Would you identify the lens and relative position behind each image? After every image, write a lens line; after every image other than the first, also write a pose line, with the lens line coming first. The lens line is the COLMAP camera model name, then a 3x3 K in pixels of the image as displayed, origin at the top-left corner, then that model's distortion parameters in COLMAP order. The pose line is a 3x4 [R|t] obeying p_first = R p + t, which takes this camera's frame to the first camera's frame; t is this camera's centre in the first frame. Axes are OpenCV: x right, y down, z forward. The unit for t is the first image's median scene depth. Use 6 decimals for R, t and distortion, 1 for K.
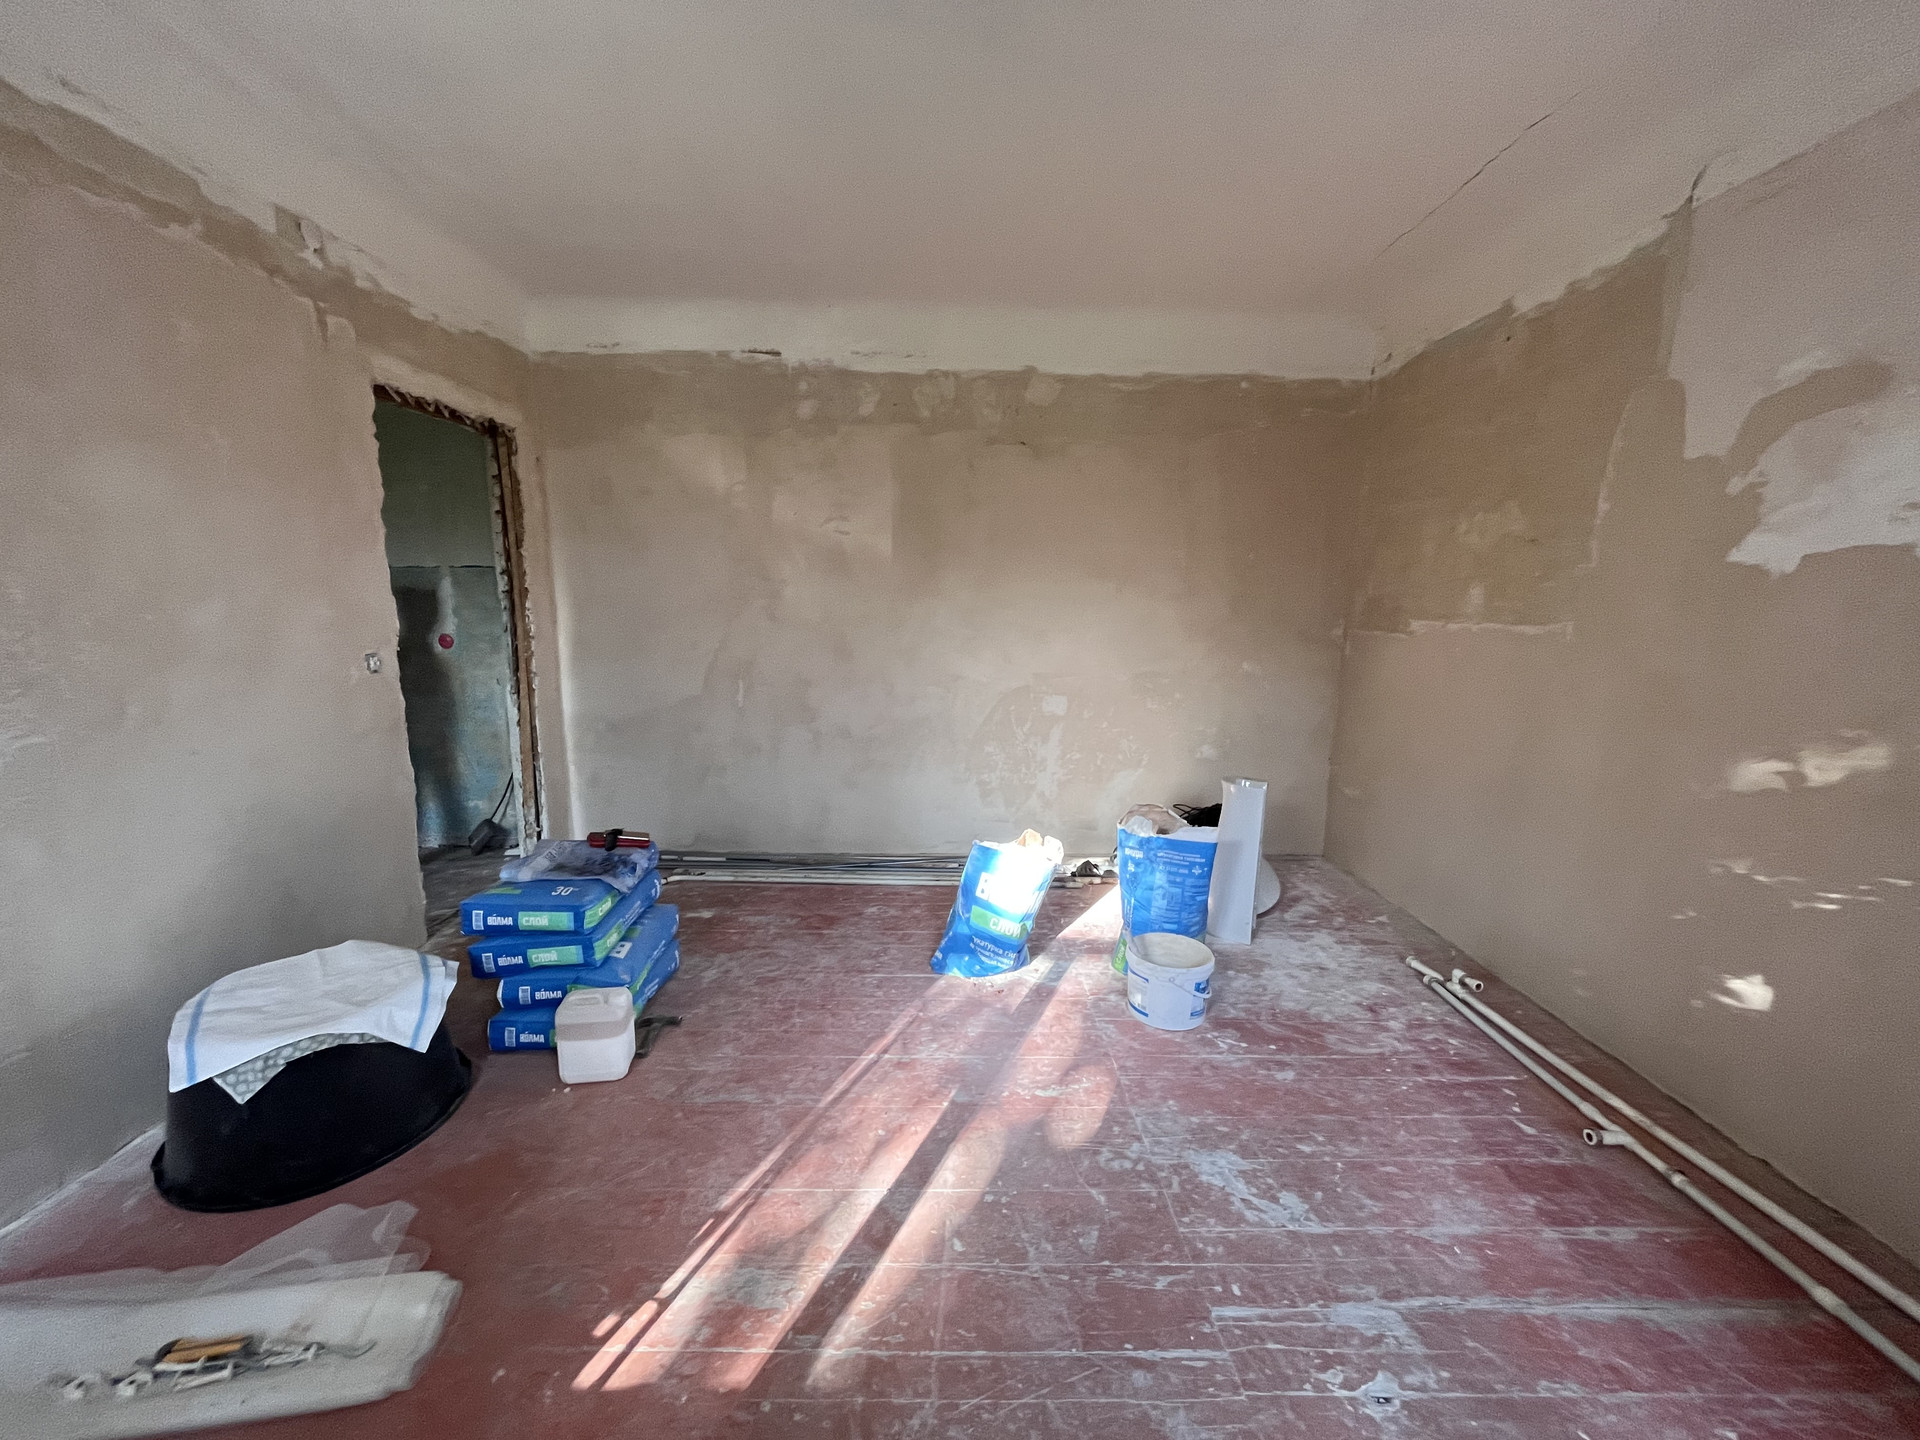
lens RADIAL K [[772.4, 0, 957.3], [0, 772.4, 725.8], [0, 0, 1]] dist [-0.000270, -0.000213]
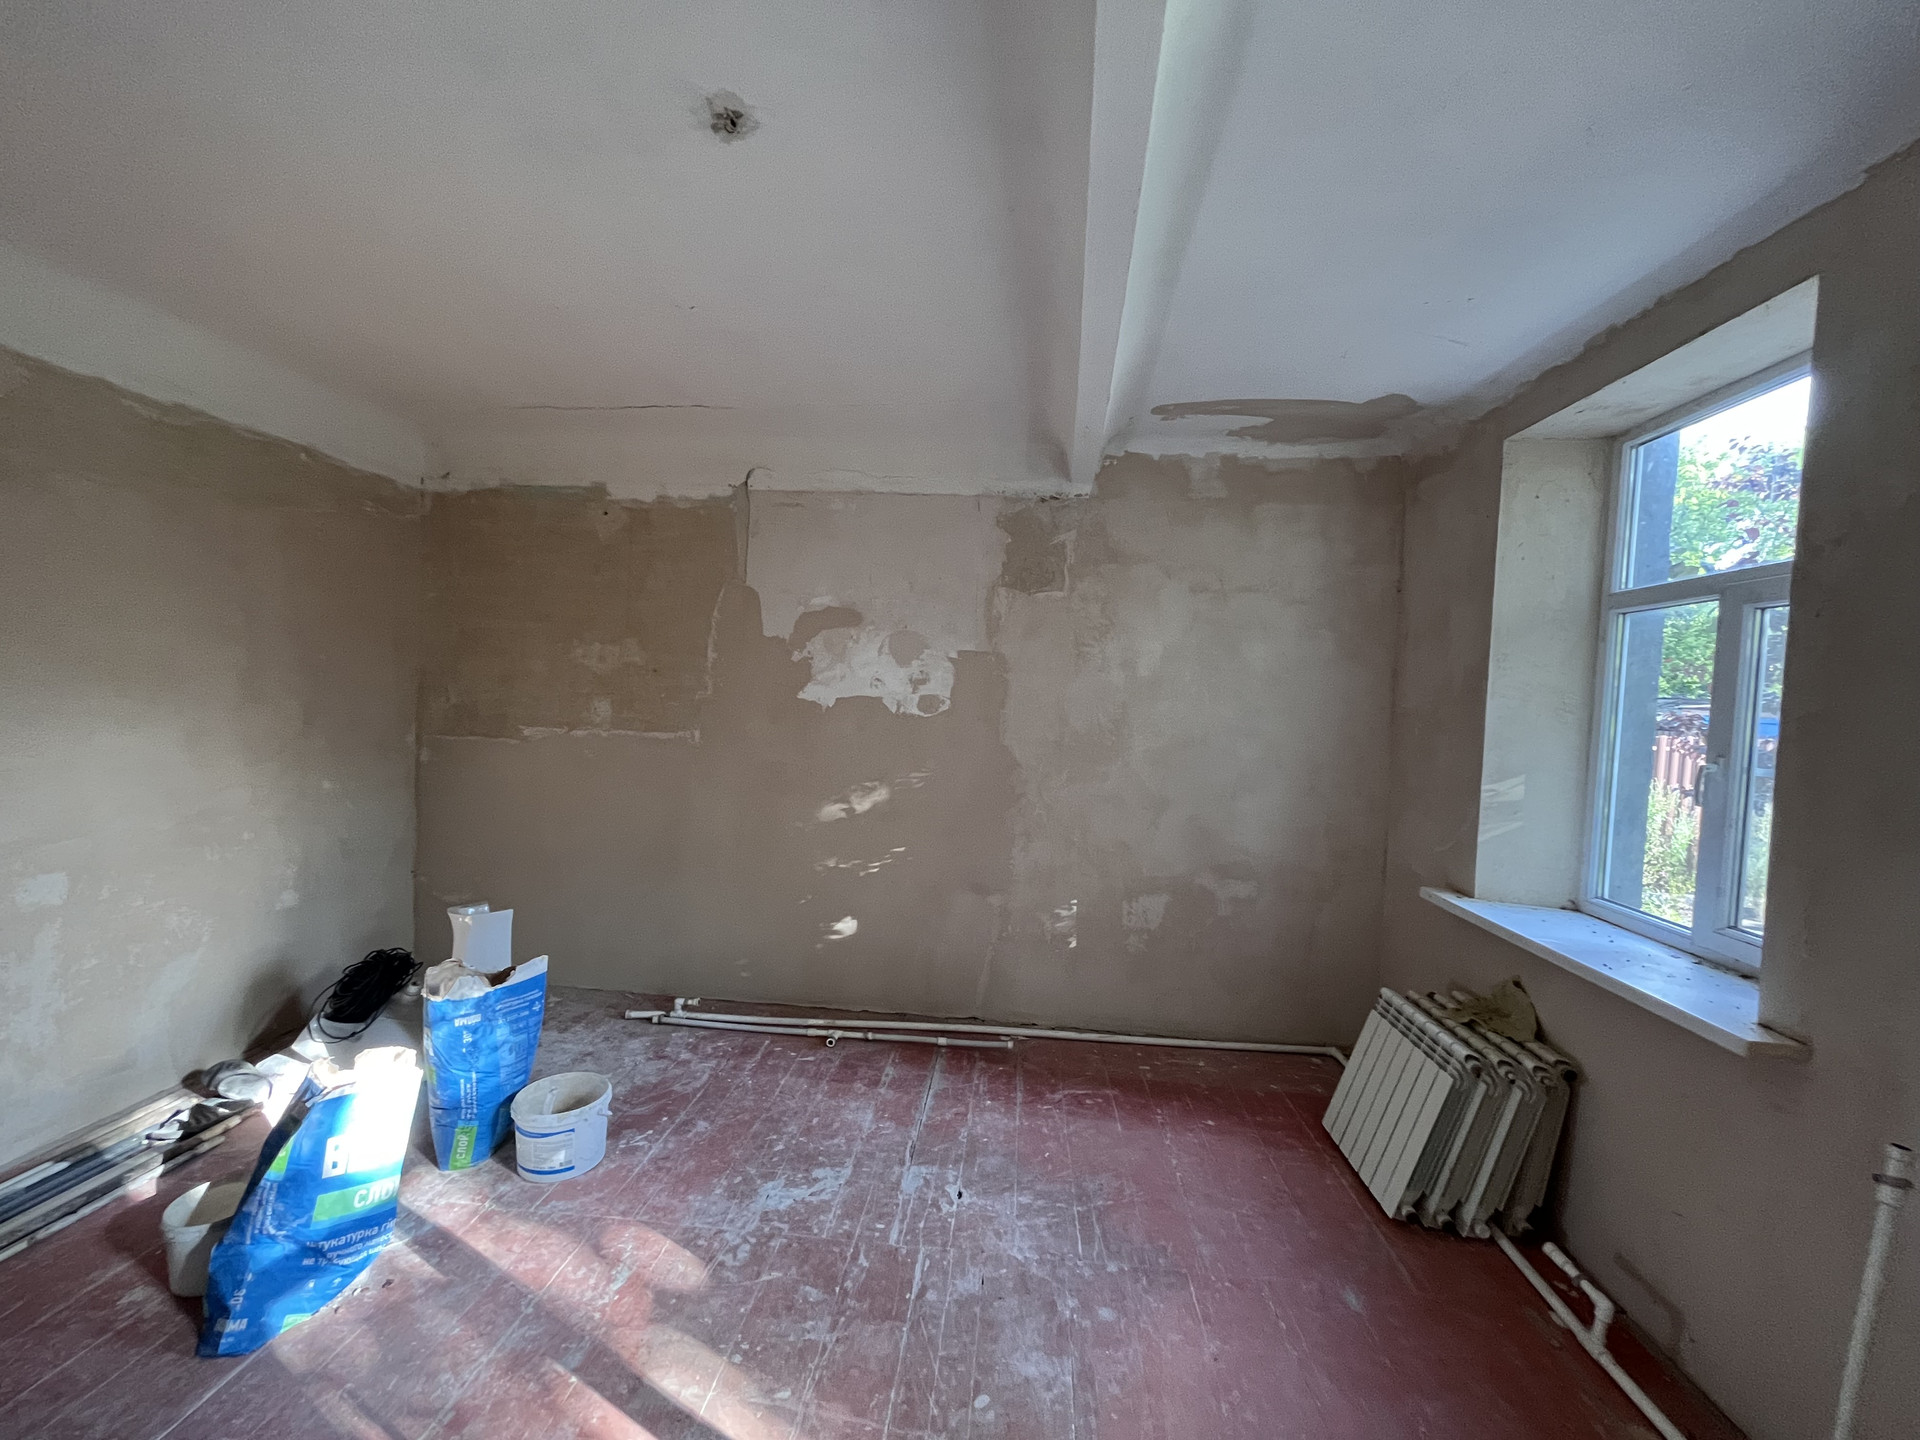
lens RADIAL K [[772.4, 0, 957.3], [0, 772.4, 725.8], [0, 0, 1]] dist [-0.000270, -0.000213]
pose [[0.111006, -0.051059, 0.992507, -0.648603], [0.128437, 0.991041, 0.036618, -0.144705], [-0.985485, 0.123410, 0.116569, 0.376599]]
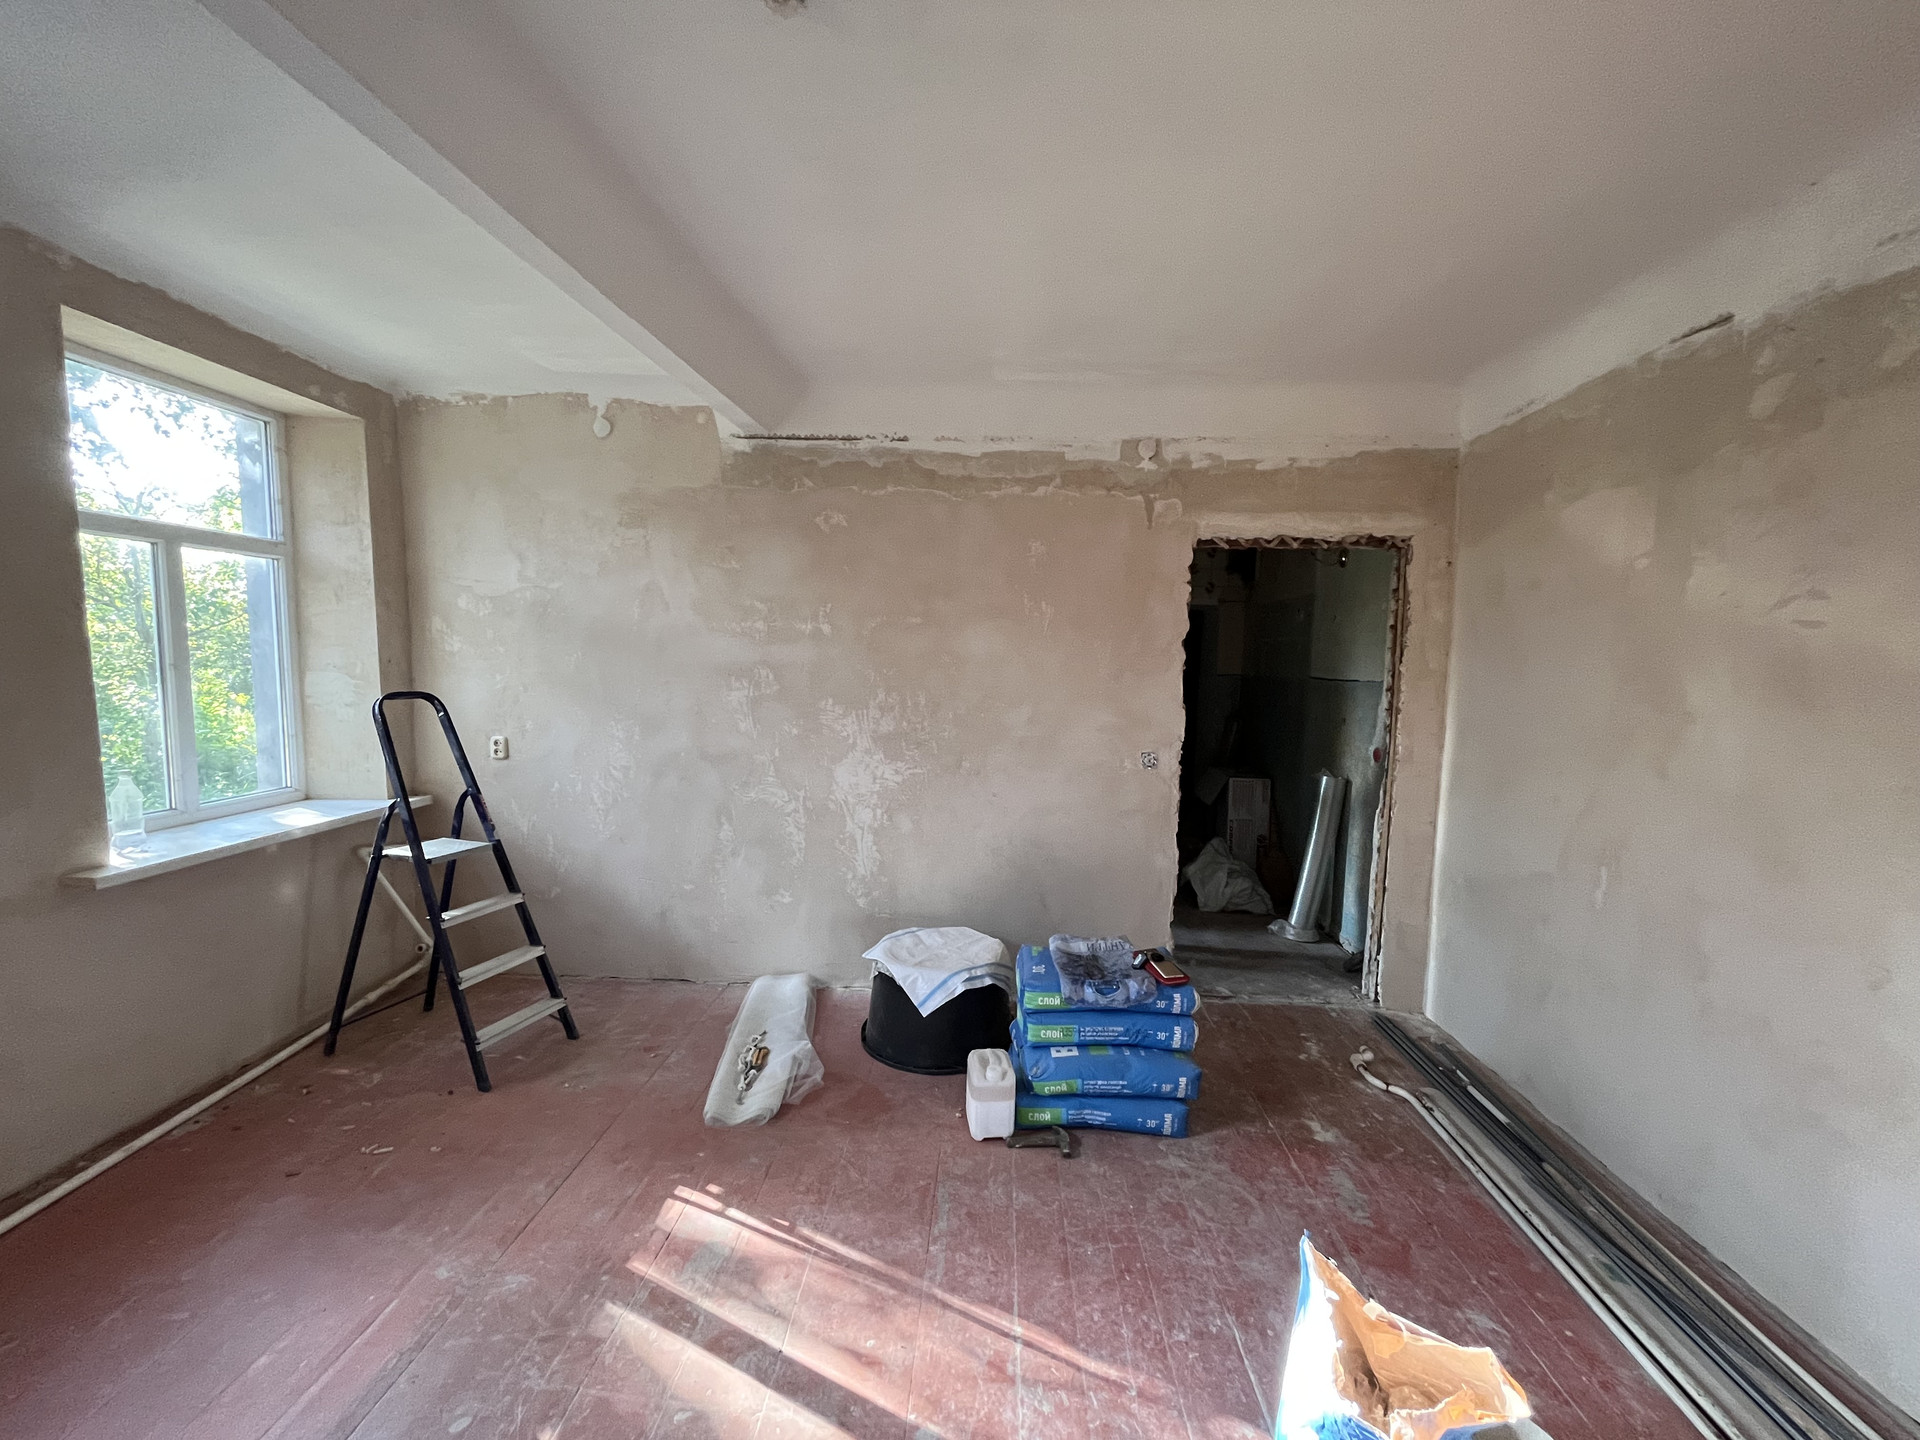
lens RADIAL K [[776.0, 0, 964.5], [0, 776.0, 730.2], [0, 0, 1]] dist [0.000483, -0.000088]
pose [[-0.050752, 0.075913, -0.995822, 0.595964], [-0.192976, 0.977571, 0.084357, -0.202154], [0.979890, 0.196451, -0.034964, 0.833958]]
